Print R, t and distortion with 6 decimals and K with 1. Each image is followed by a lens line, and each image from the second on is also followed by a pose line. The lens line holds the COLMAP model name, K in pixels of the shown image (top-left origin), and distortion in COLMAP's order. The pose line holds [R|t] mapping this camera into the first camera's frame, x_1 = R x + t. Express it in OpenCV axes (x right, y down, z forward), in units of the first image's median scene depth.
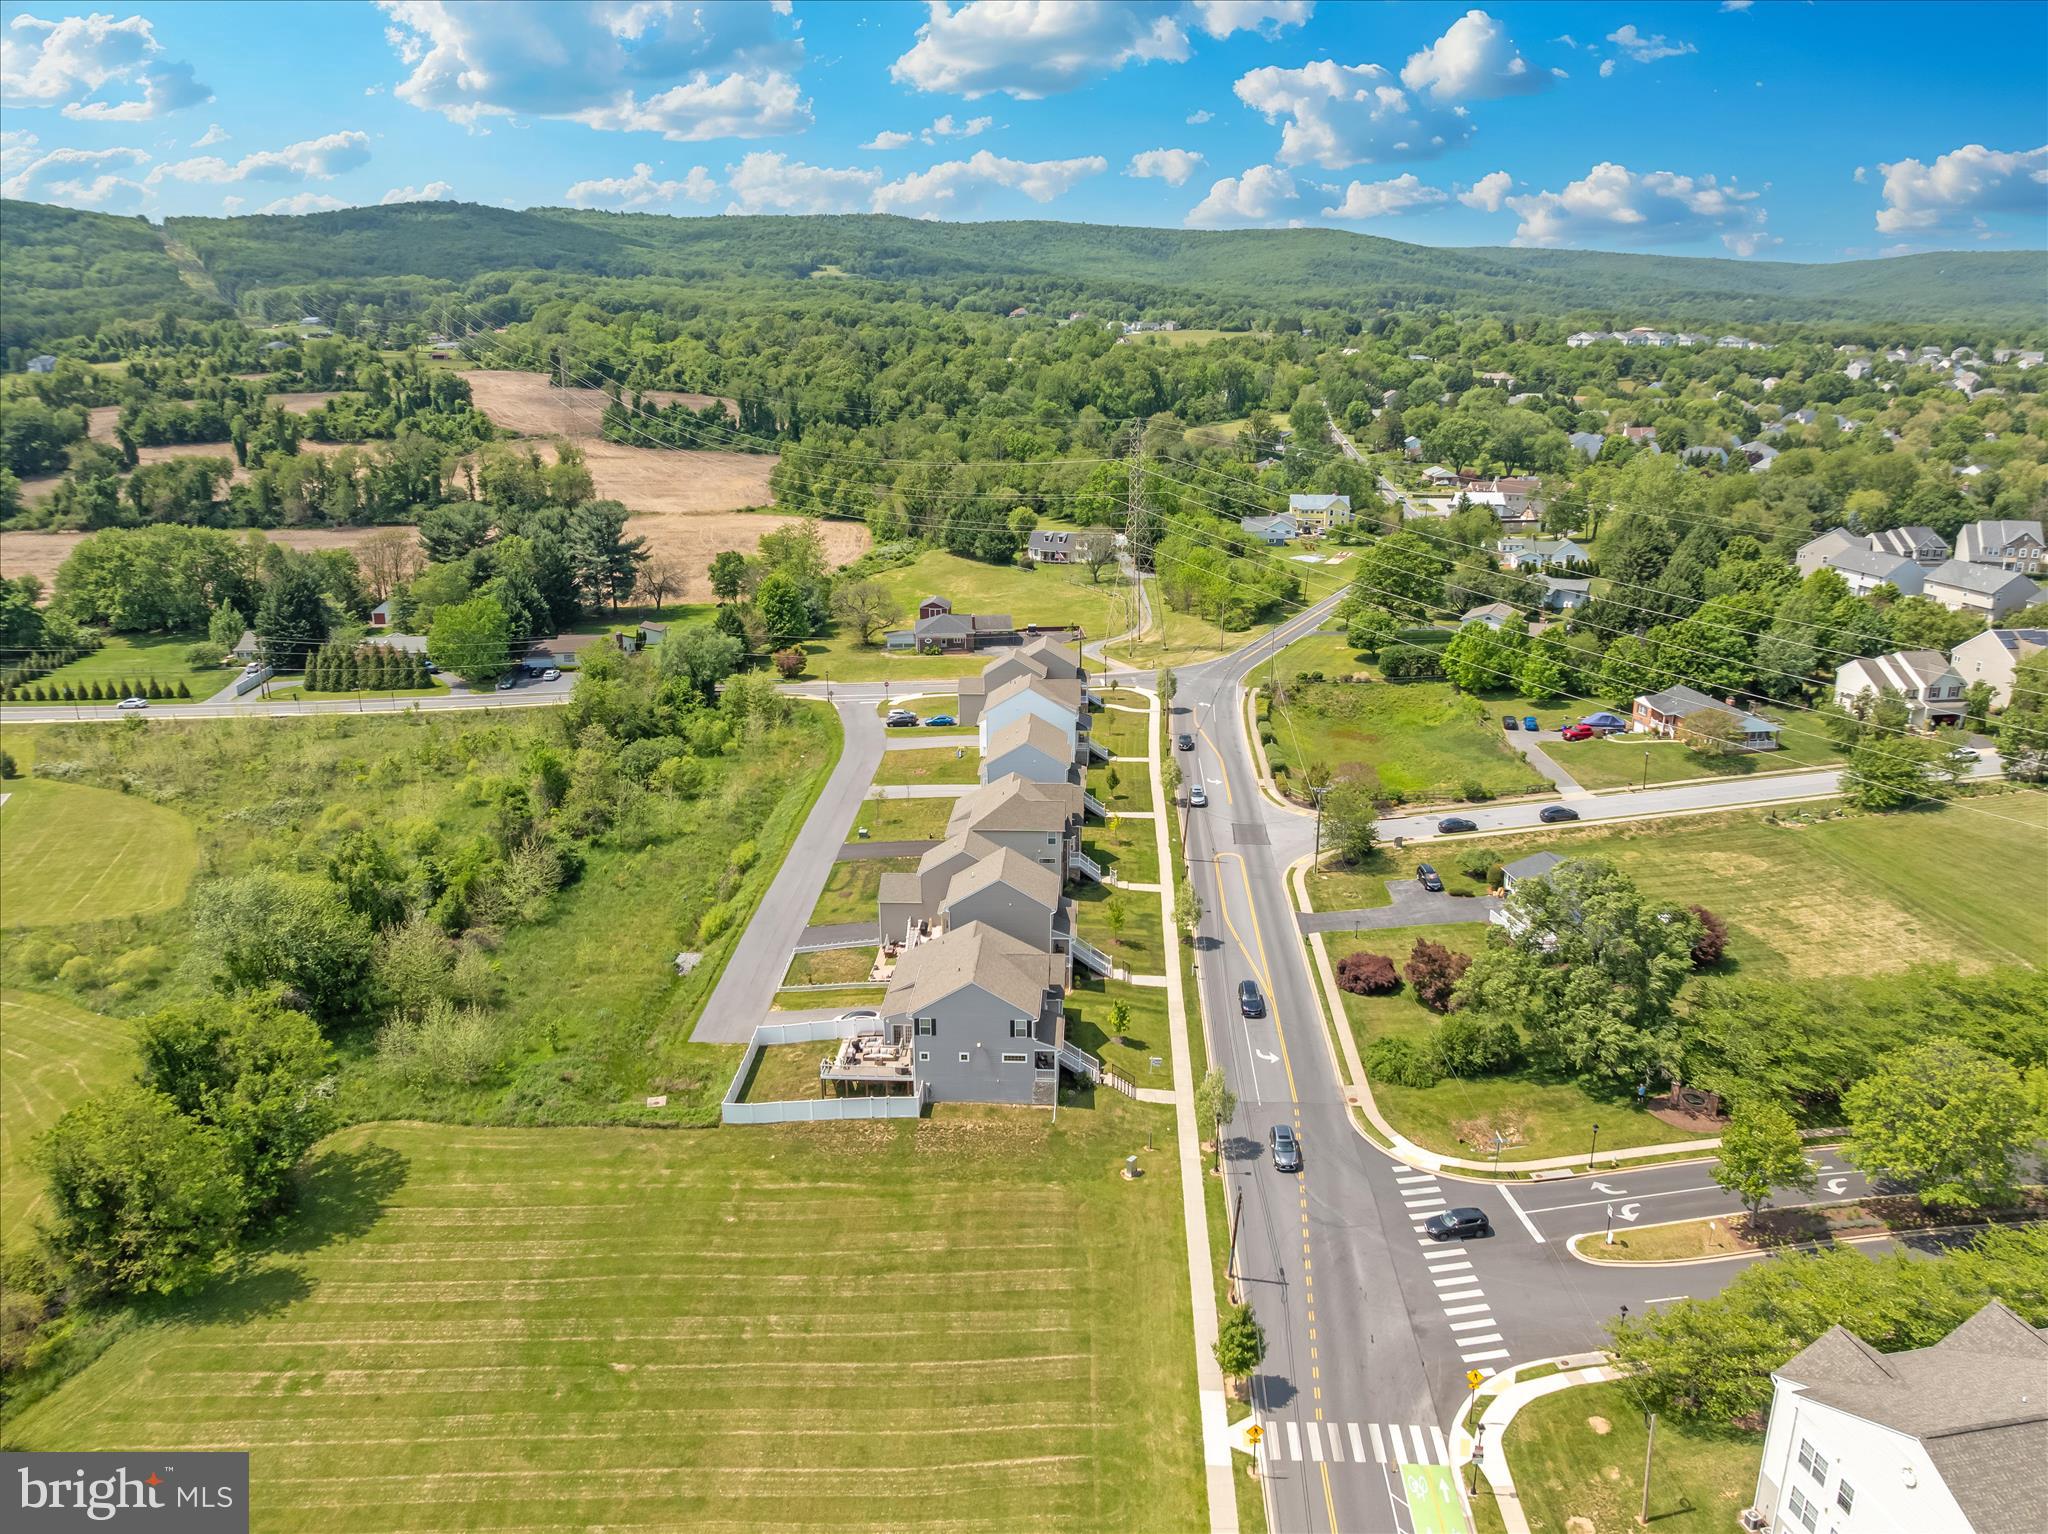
lens RADIAL K [[1440.3, 0, 1031.8], [0, 1440.3, 766.4], [0, 0, 1]] dist [-0.033910, -0.002725]
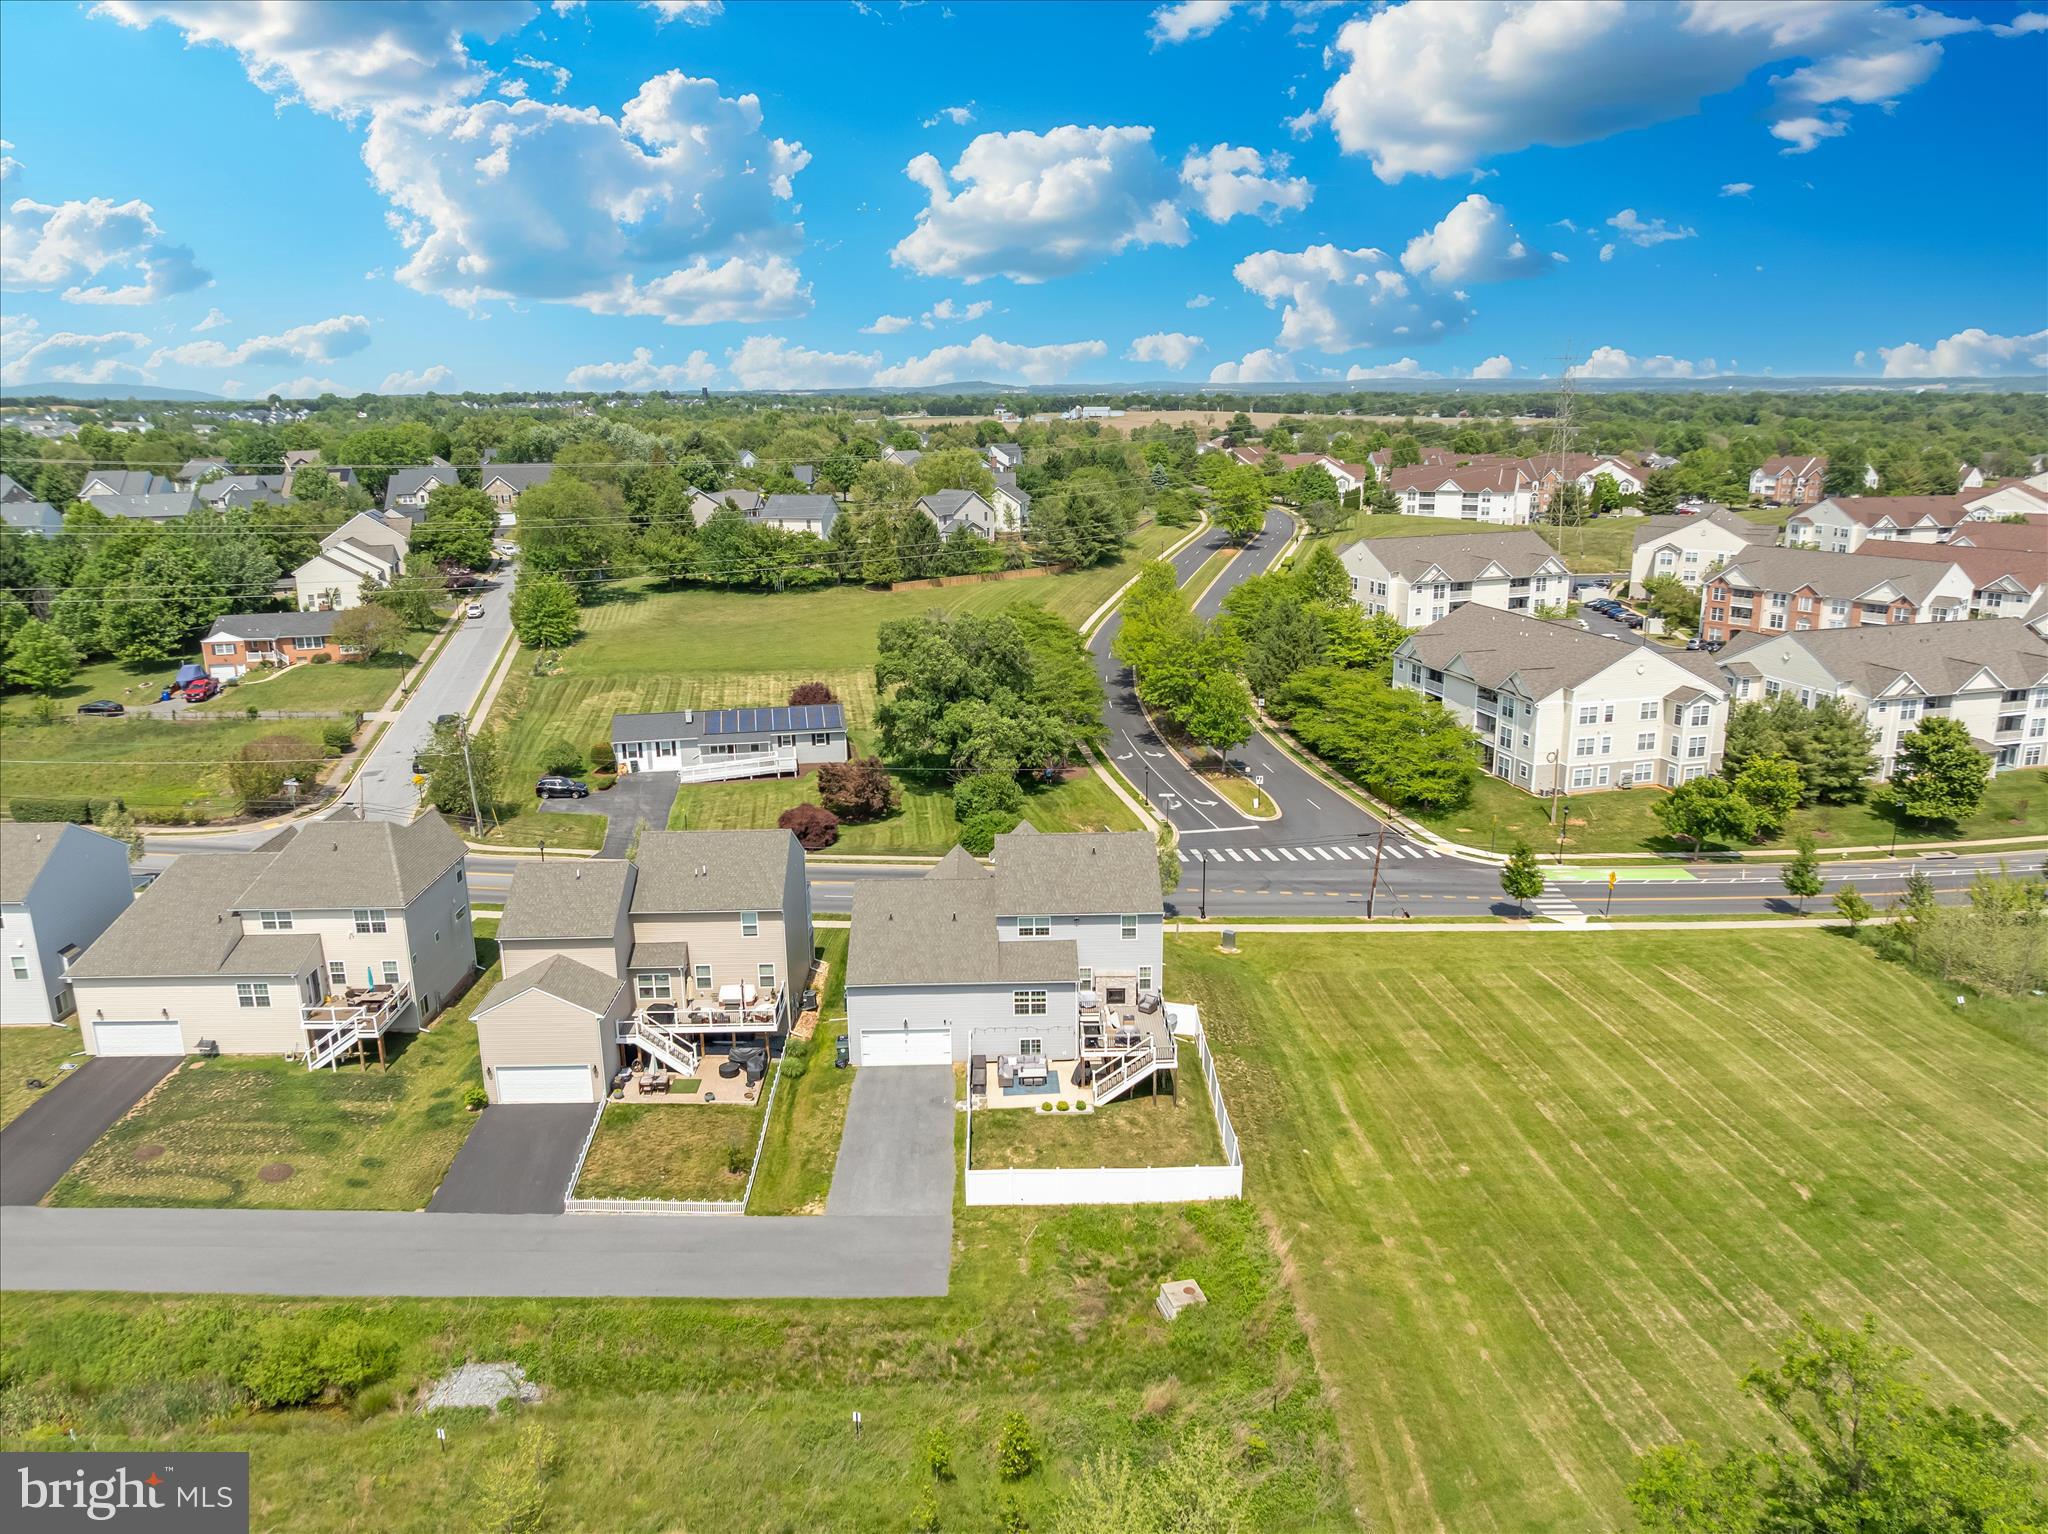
lens RADIAL K [[1440.3, 0, 1029.9], [0, 1440.3, 762.8], [0, 0, 1]] dist [-0.033910, -0.002725]
pose [[-0.074820, -0.249194, 0.965559, -0.494265], [0.301114, 0.917429, 0.260106, -0.063609], [-0.950648, 0.310205, 0.006394, 0.692182]]
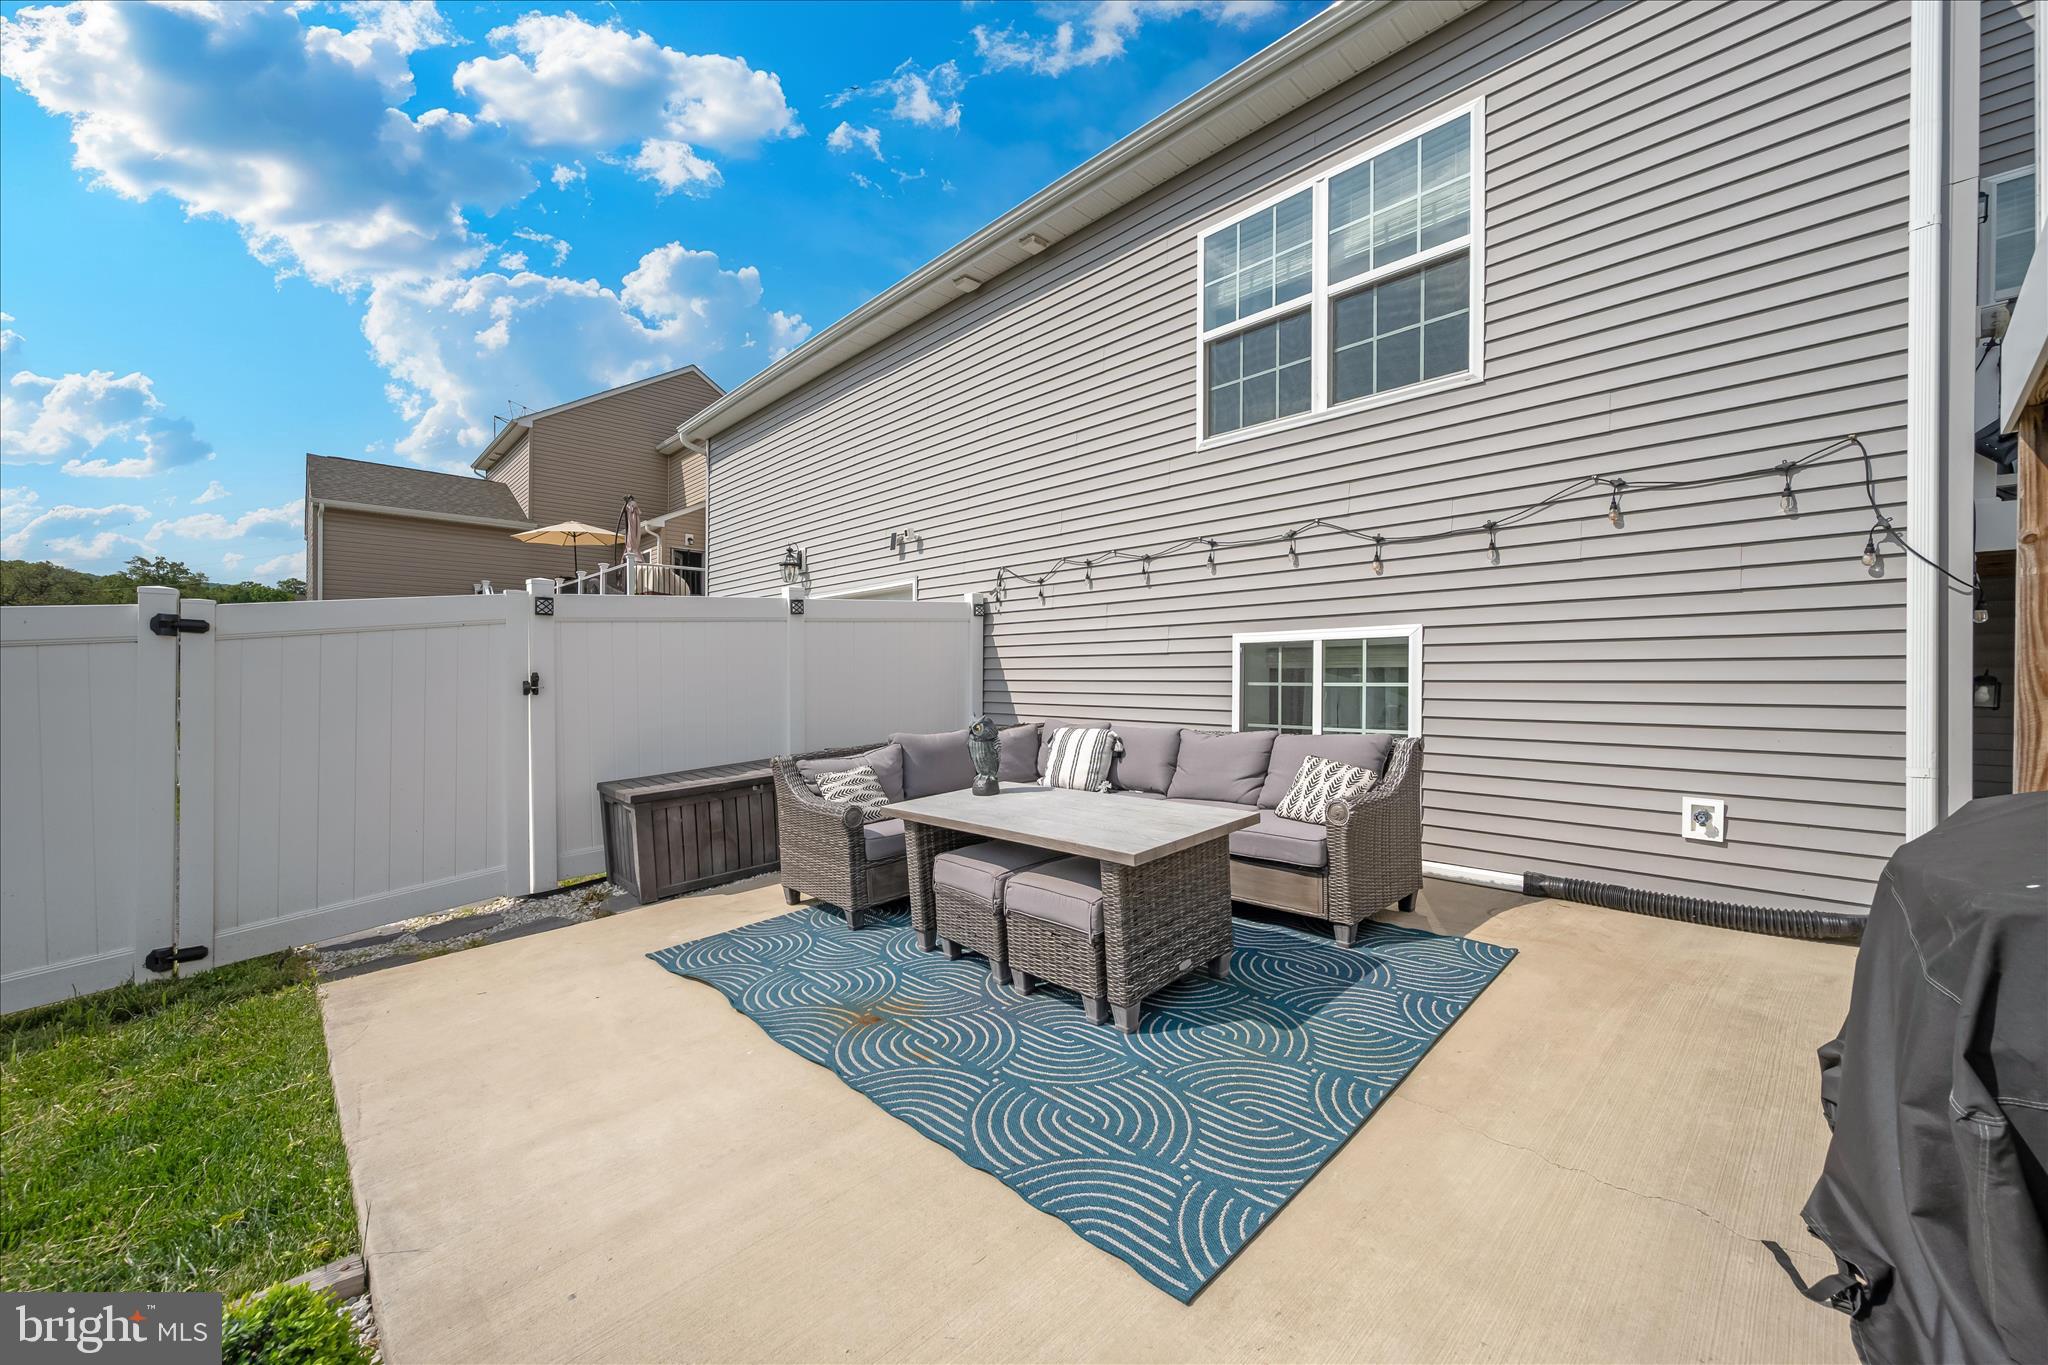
lens RADIAL K [[795.2, 0, 1021.4], [0, 795.2, 694.8], [0, 0, 1]] dist [-0.015952, -0.000211]
pose [[0.699266, -0.001295, 0.714860, -0.099672], [0.200870, 0.960065, -0.194749, 0.142978], [-0.686060, 0.279775, 0.671601, 0.710897]]
